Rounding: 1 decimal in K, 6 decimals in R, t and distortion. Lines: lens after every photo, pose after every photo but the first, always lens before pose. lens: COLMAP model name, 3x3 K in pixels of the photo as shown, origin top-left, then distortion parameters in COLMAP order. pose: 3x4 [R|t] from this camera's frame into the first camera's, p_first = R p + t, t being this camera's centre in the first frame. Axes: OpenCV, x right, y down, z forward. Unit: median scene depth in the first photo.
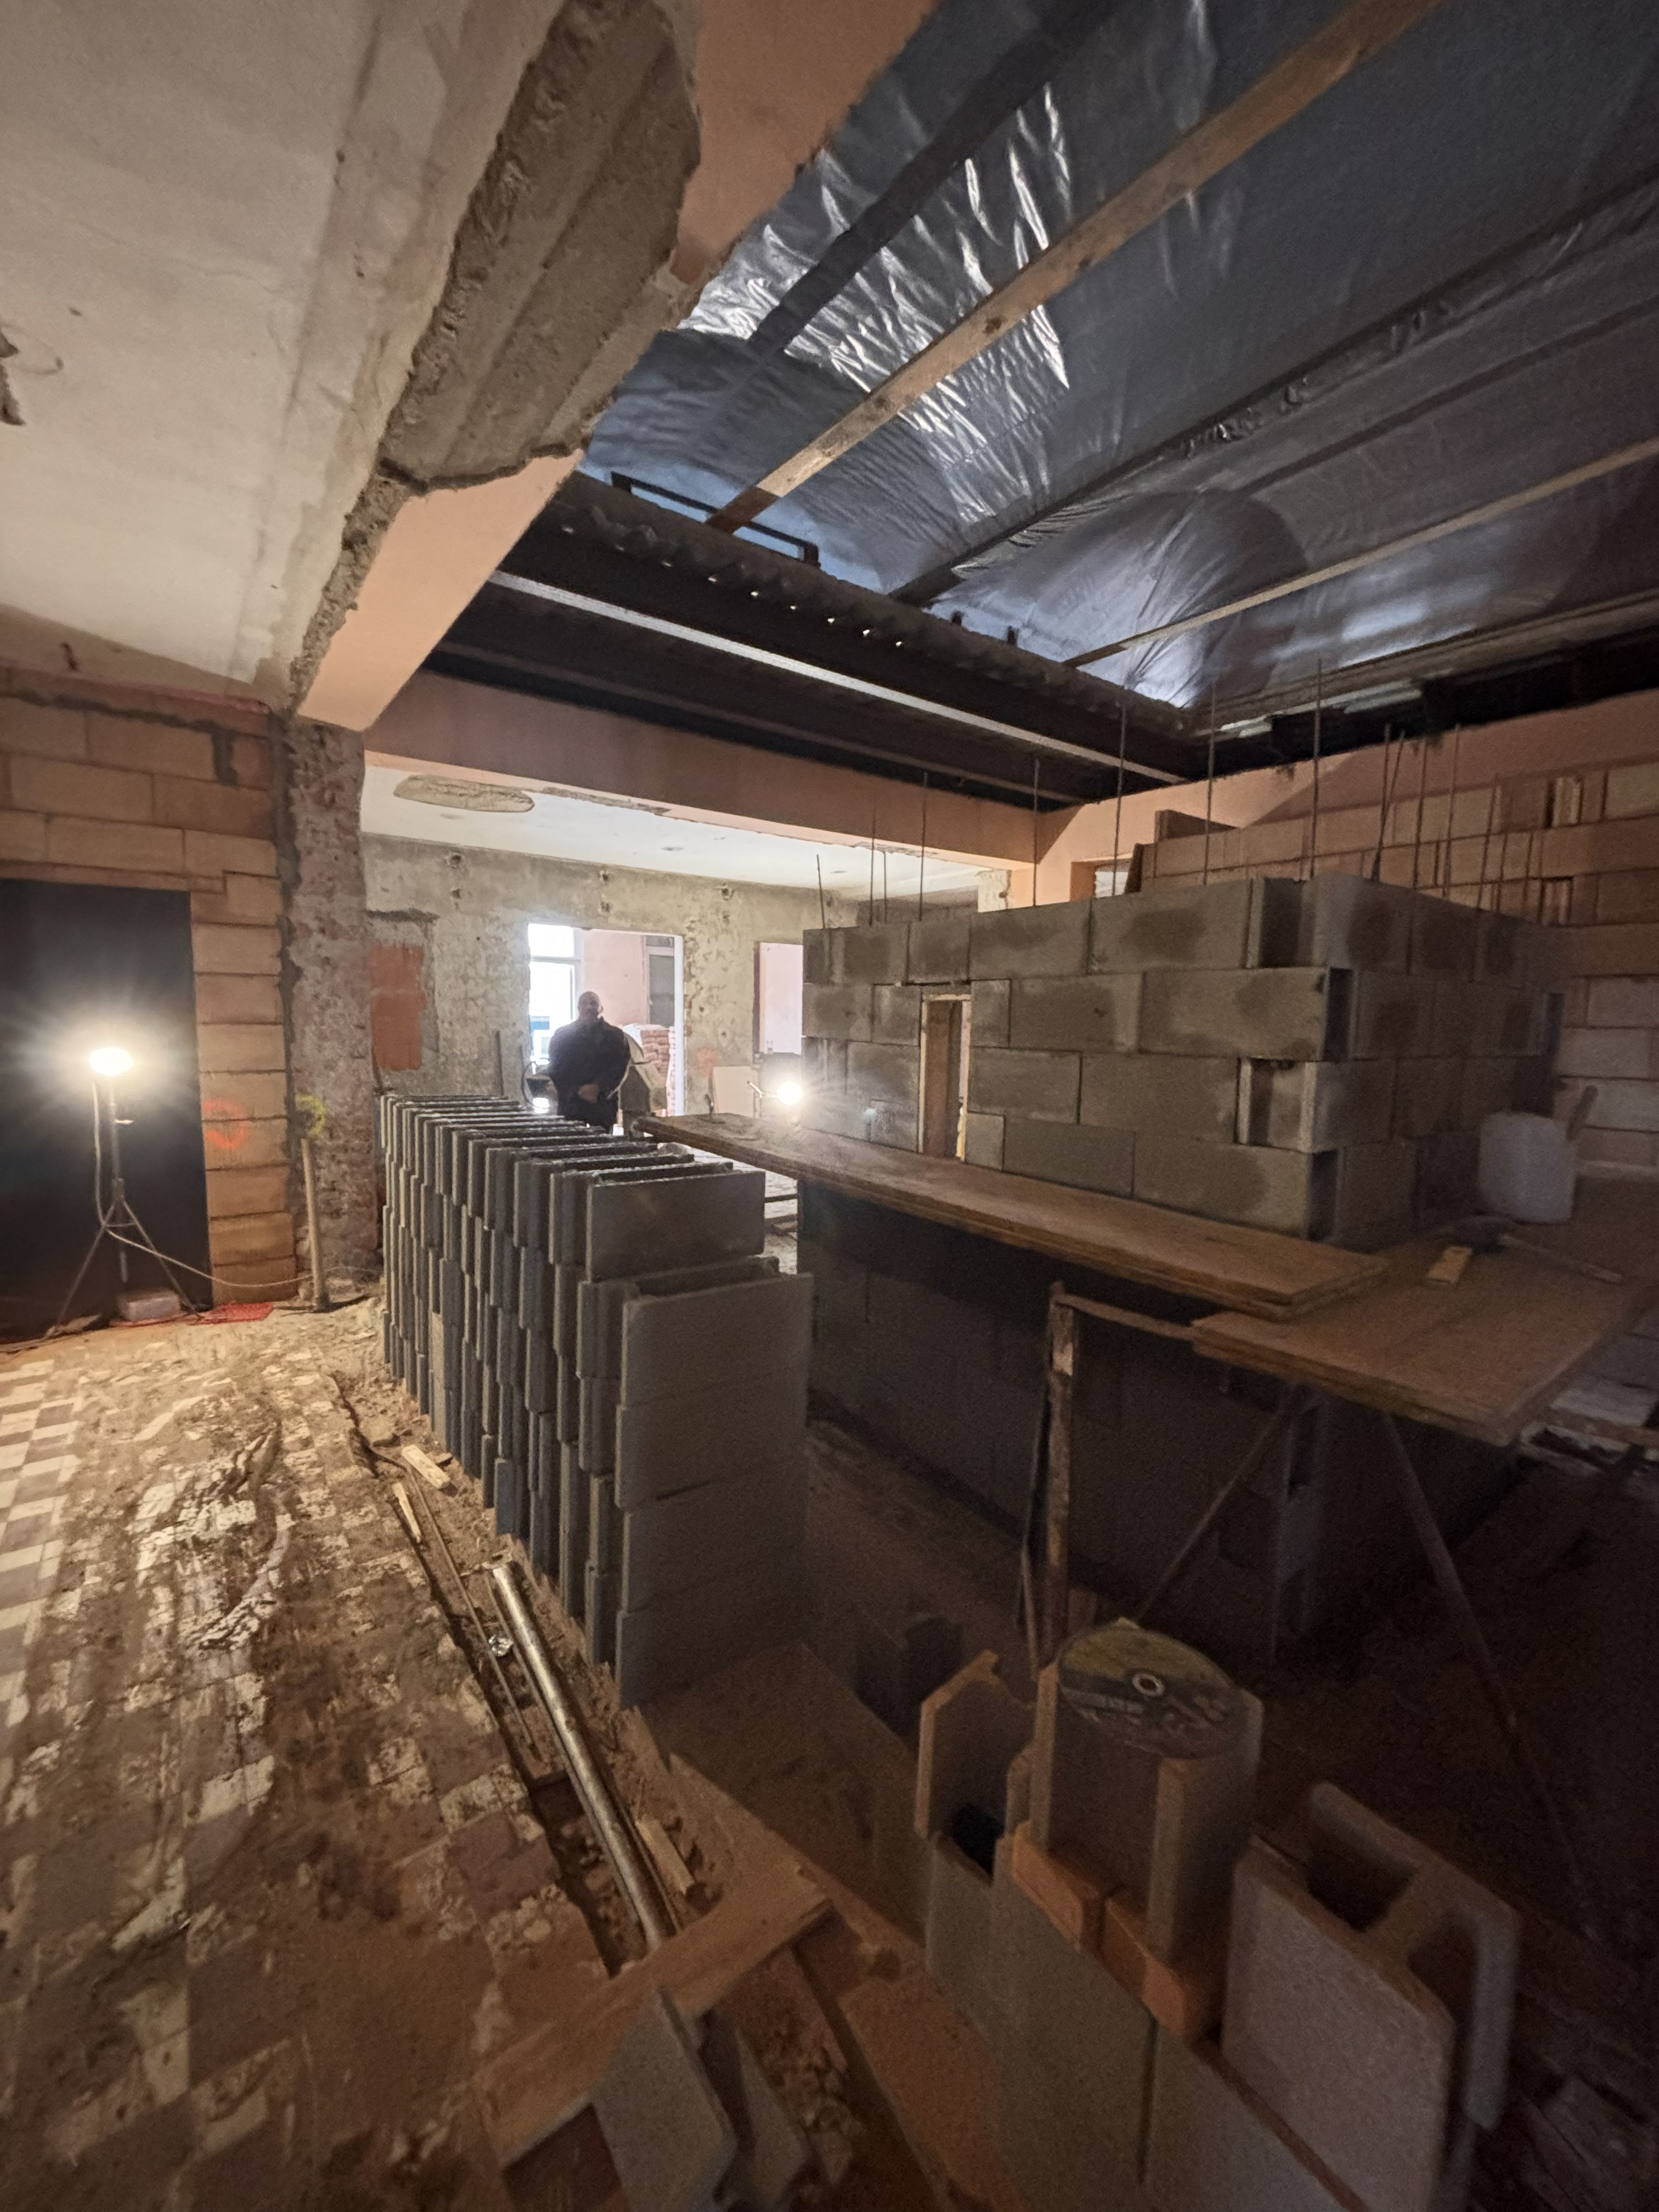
lens RADIAL K [[897.1, 0, 833.0], [0, 897.1, 1098.9], [0, 0, 1]] dist [0.000108, 0.000271]
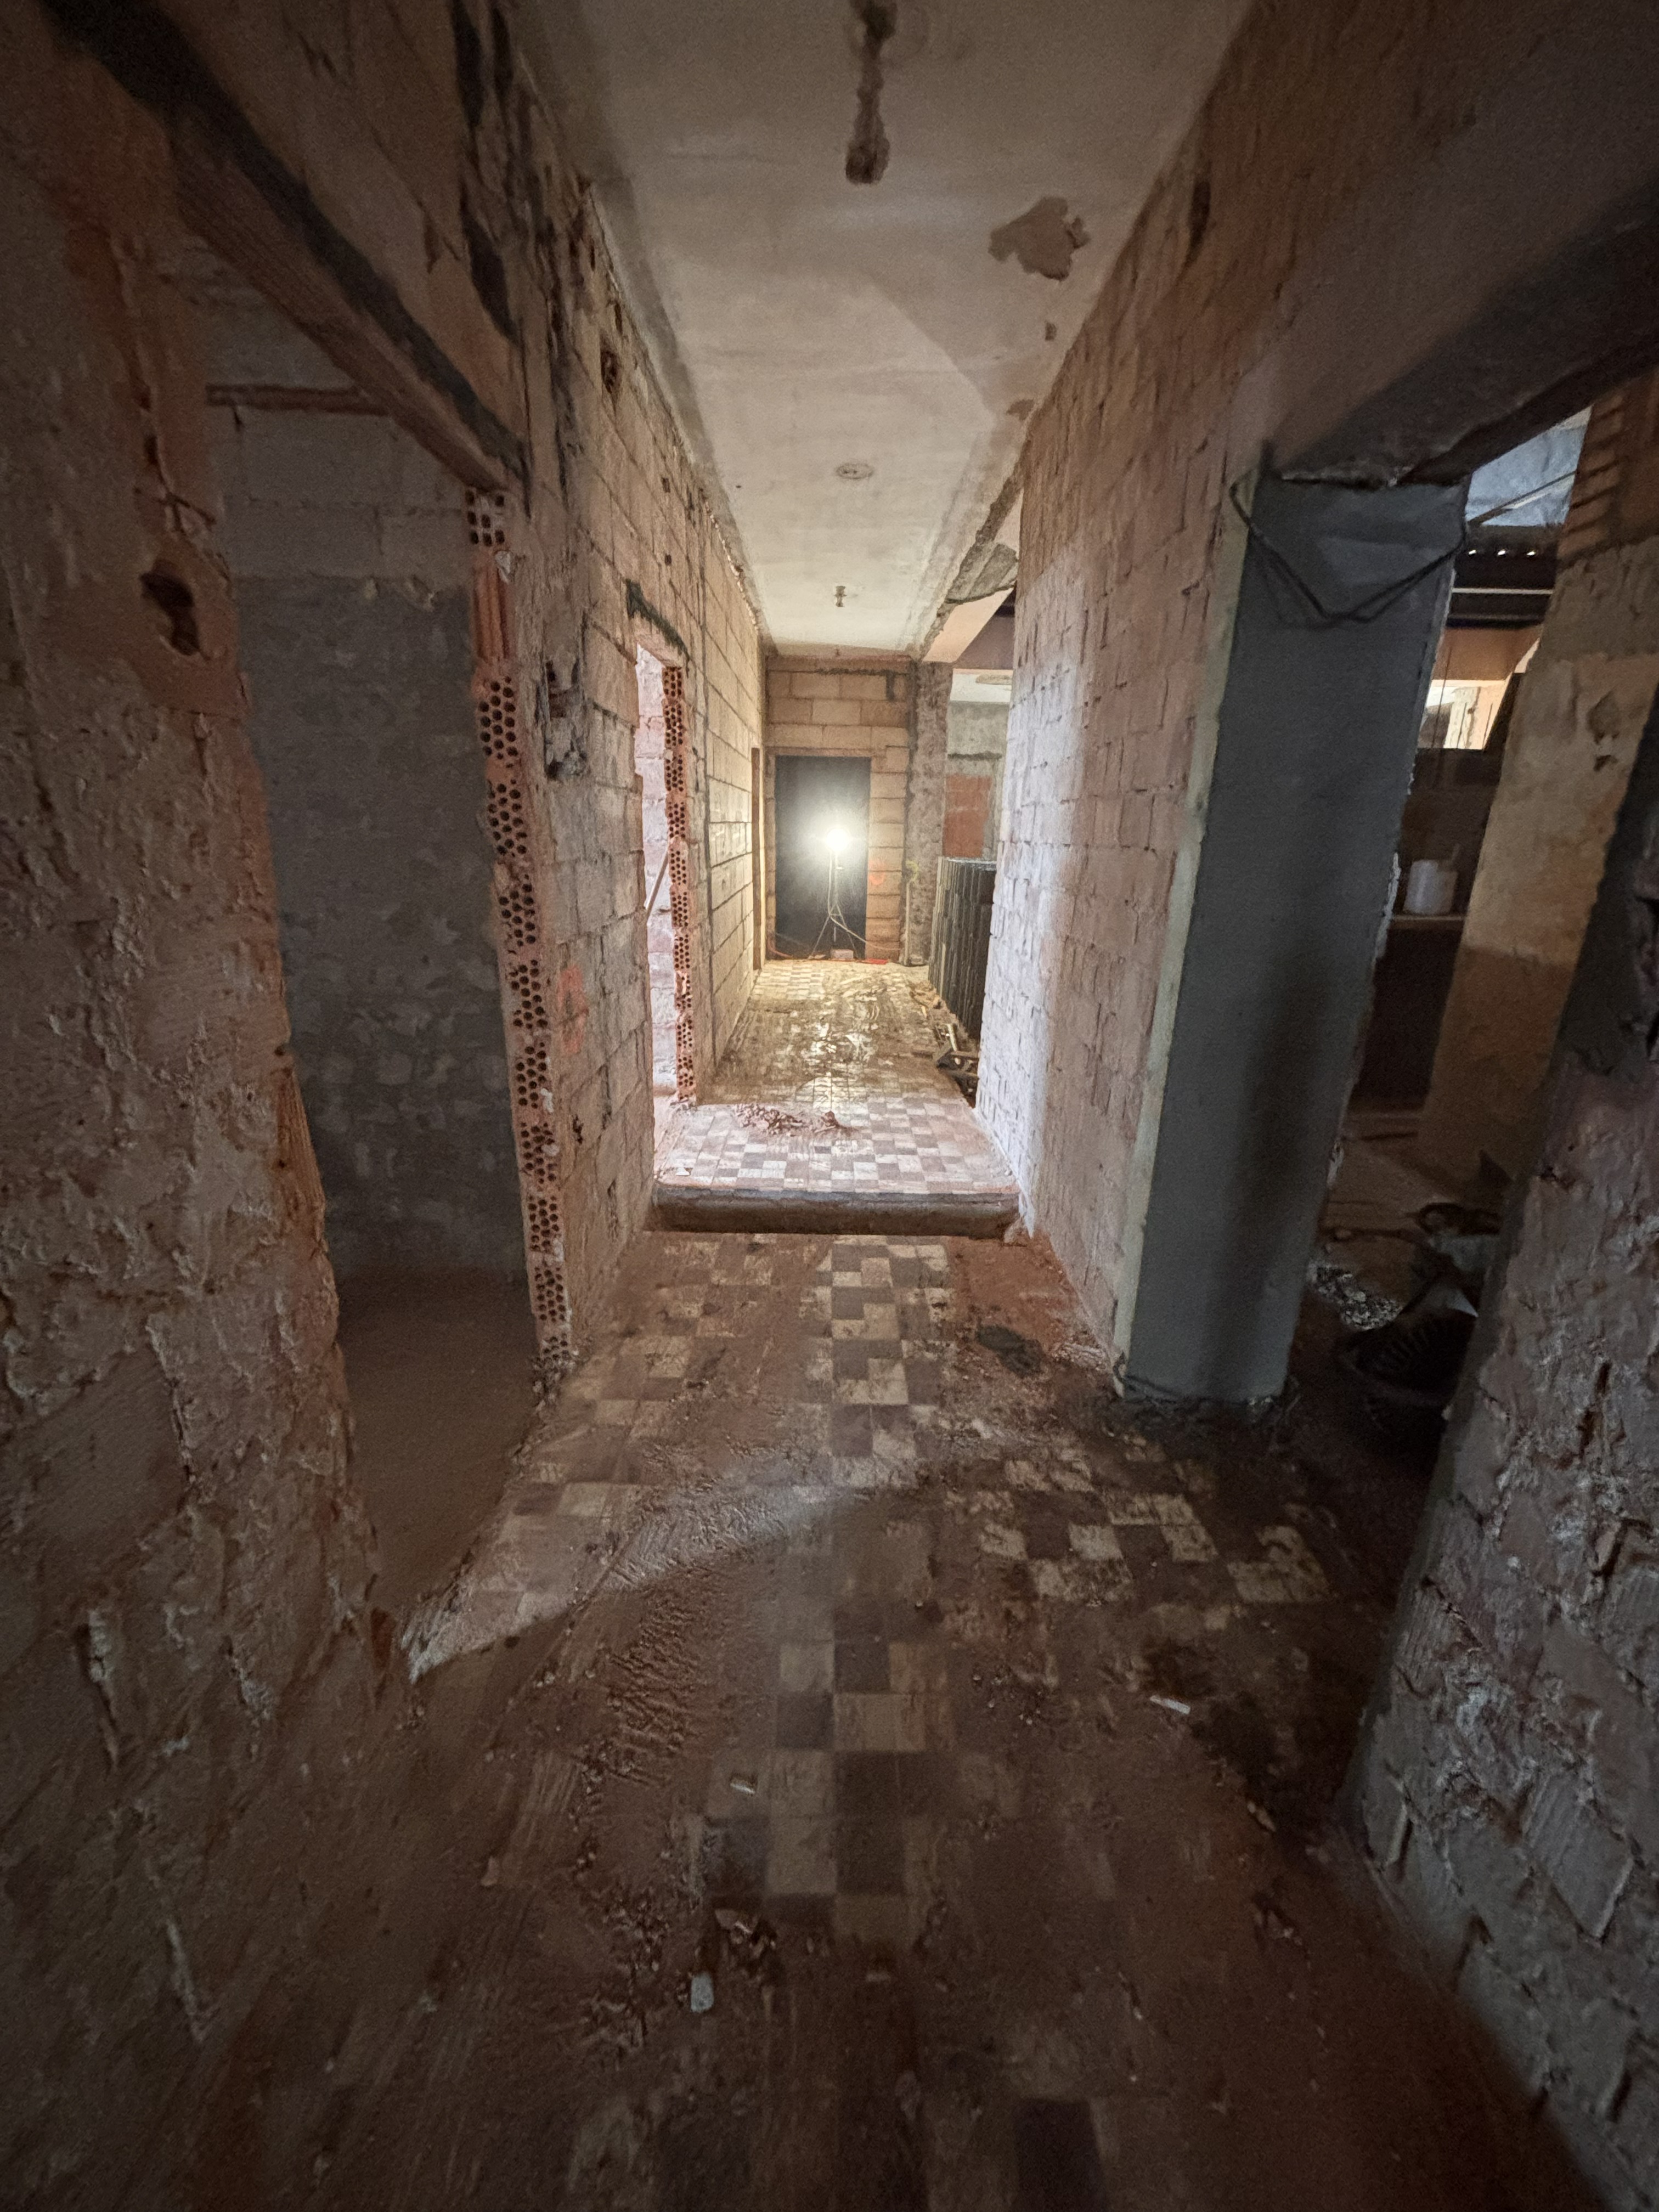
lens RADIAL K [[897.1, 0, 824.8], [0, 897.1, 1127.1], [0, 0, 1]] dist [0.000108, 0.000271]
pose [[0.797815, 0.193726, -0.570930, 0.553332], [-0.065955, 0.969331, 0.236745, 0.117559], [0.599284, -0.151223, 0.786124, -0.834268]]
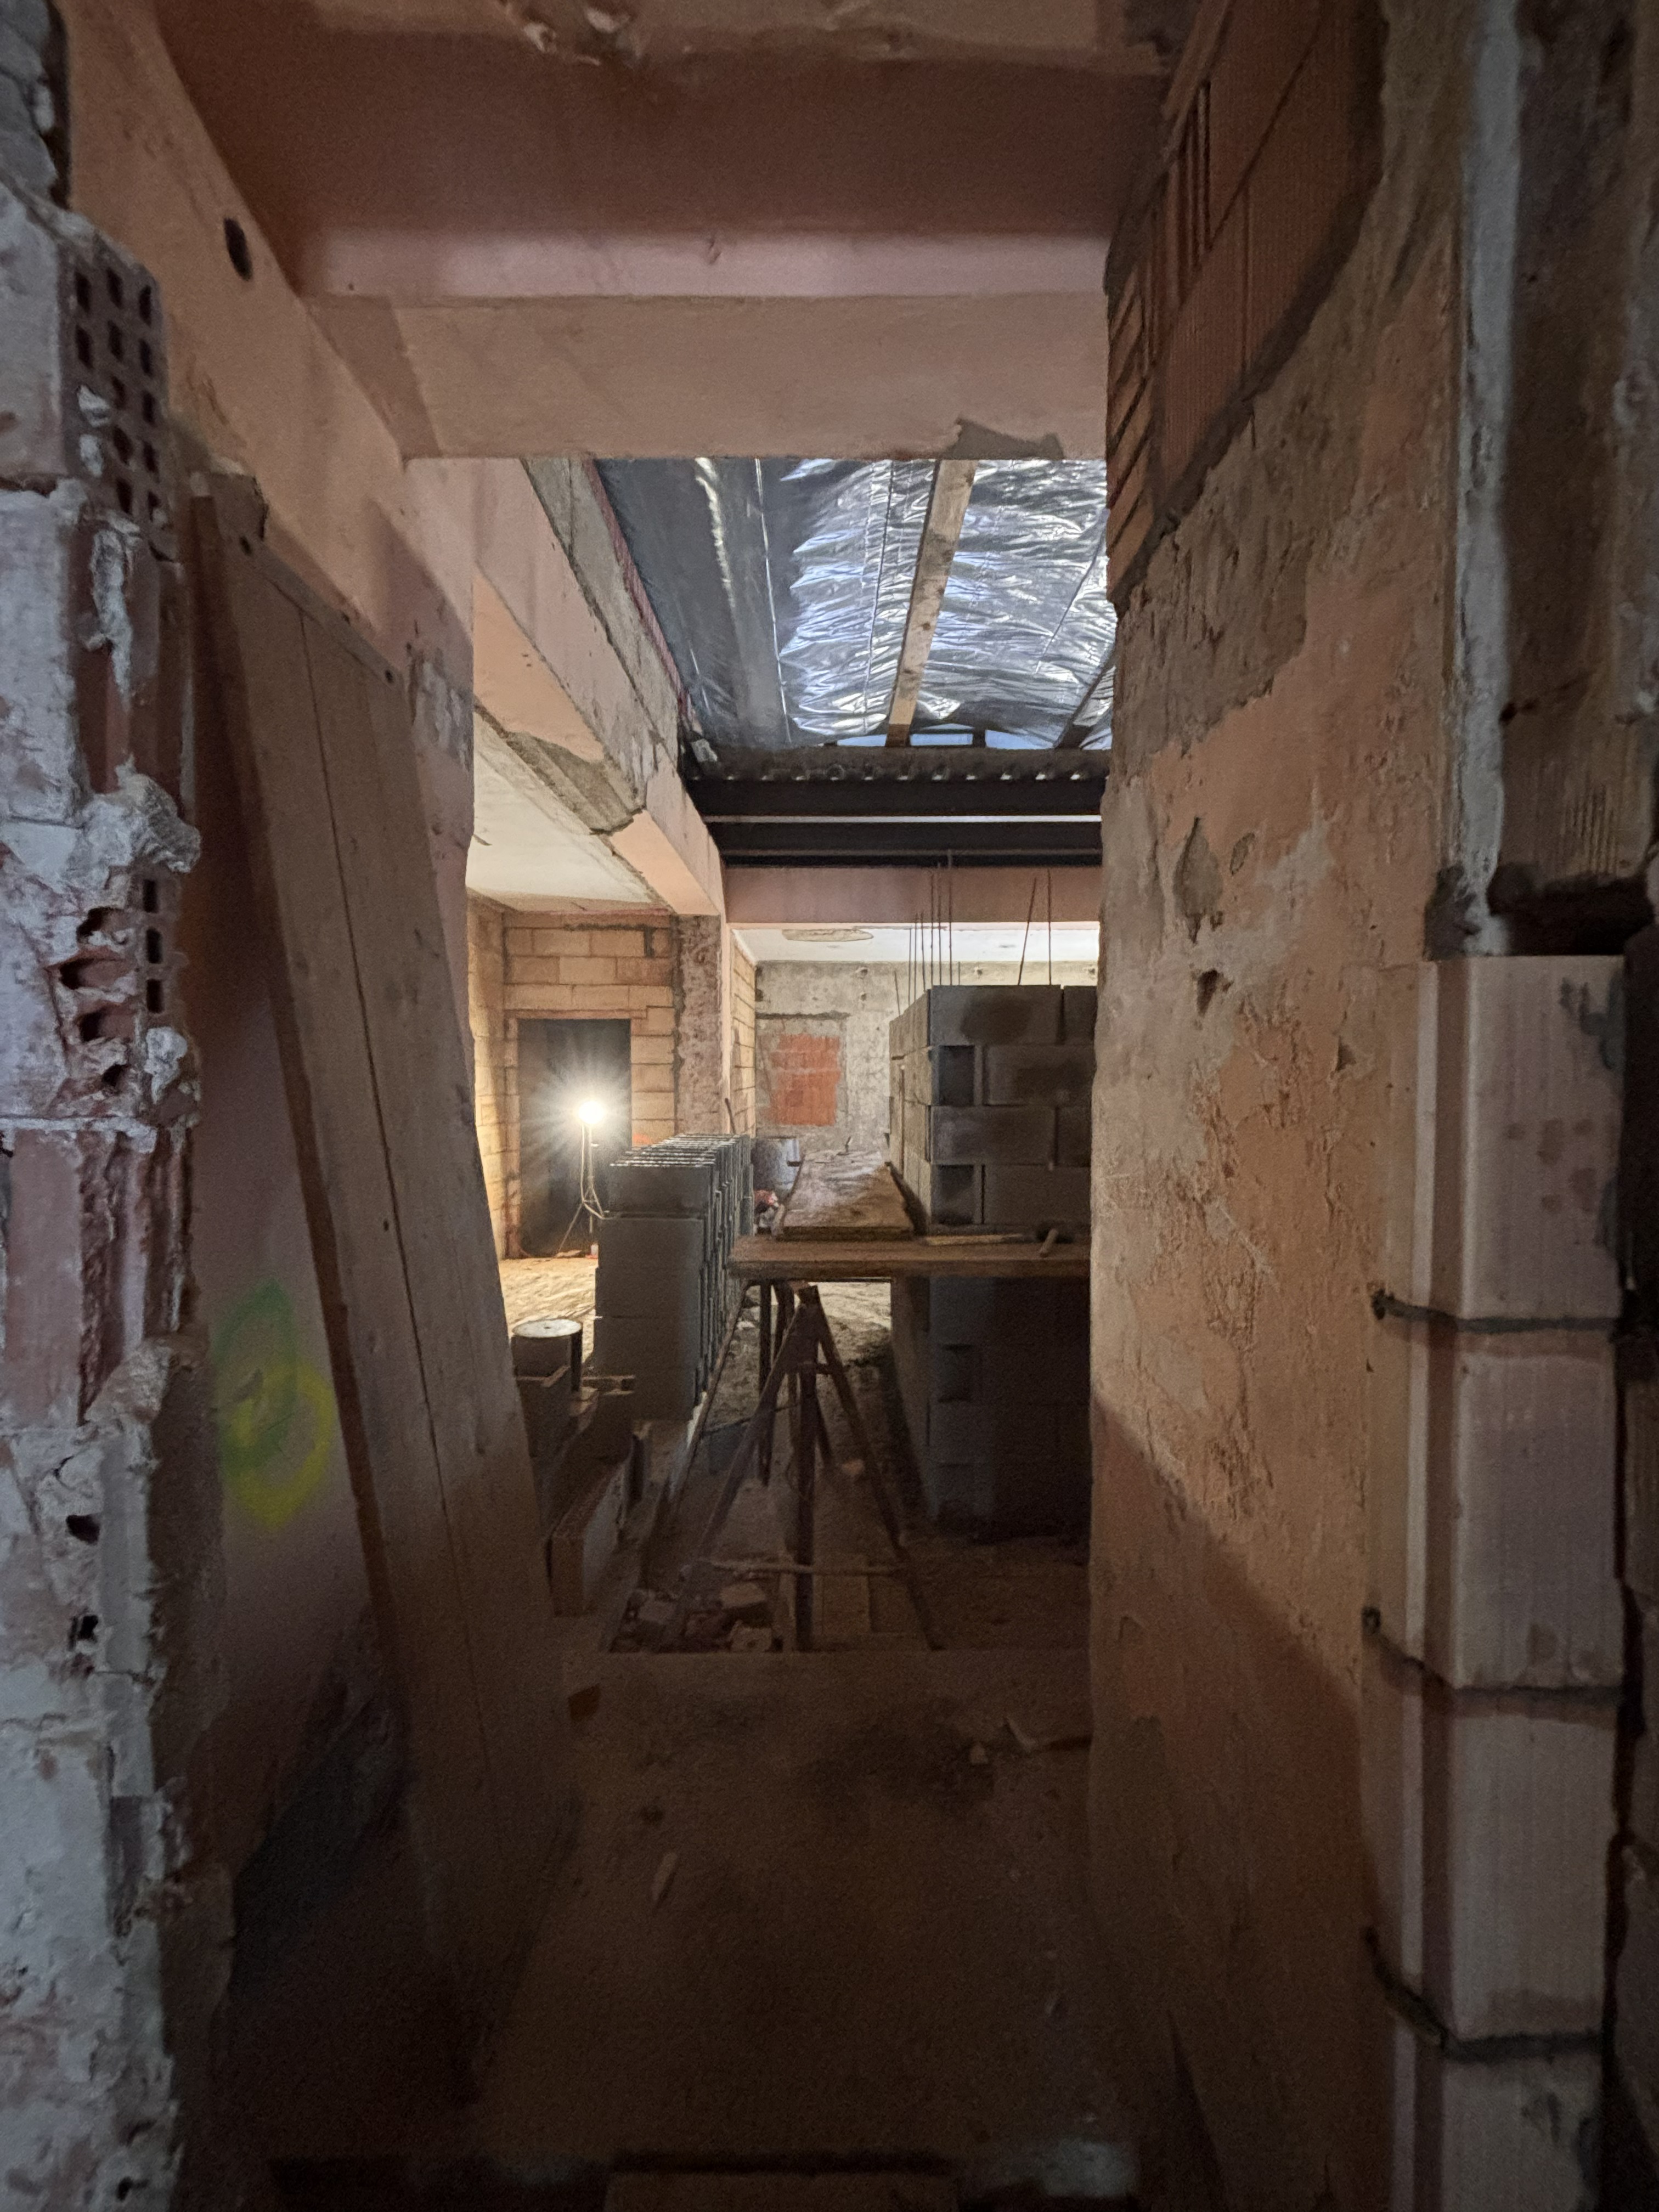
lens RADIAL K [[897.1, 0, 844.2], [0, 897.1, 1113.2], [0, 0, 1]] dist [0.000108, 0.000271]
pose [[0.810724, 0.003674, -0.585417, 0.646398], [-0.040669, 0.997918, -0.050058, 0.028419], [0.584015, 0.064392, 0.809185, -0.183714]]
